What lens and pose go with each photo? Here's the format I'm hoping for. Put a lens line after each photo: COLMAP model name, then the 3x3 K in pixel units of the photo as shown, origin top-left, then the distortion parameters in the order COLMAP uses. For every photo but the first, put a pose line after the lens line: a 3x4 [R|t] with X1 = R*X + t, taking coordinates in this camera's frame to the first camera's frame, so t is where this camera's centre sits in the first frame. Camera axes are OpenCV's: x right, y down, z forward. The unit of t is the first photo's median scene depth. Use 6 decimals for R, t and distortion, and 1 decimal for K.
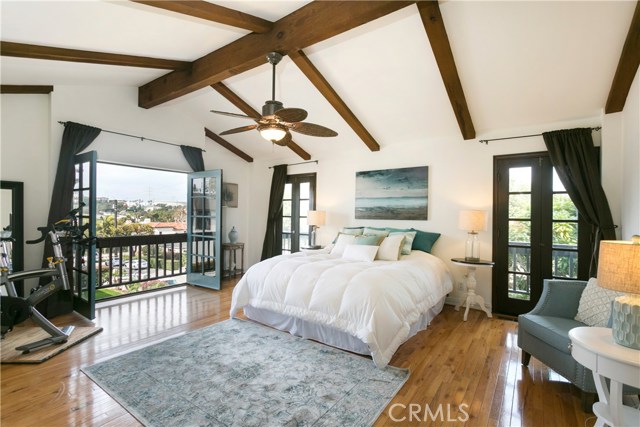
lens RADIAL K [[308.0, 0, 321.3], [0, 308.0, 212.9], [0, 0, 1]] dist [0.013121, 0.000373]
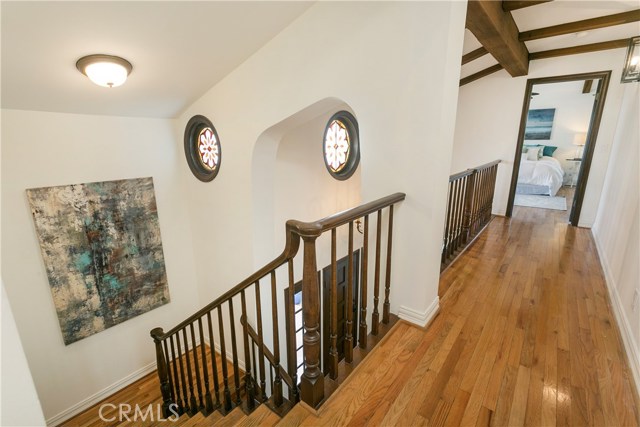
lens RADIAL K [[308.0, 0, 319.4], [0, 308.0, 215.0], [0, 0, 1]] dist [0.013121, 0.000373]
pose [[0.998705, -0.005362, -0.050596, -0.959545], [0.017676, 0.969059, 0.246195, -0.021253], [0.047710, -0.246770, 0.967899, -0.988233]]
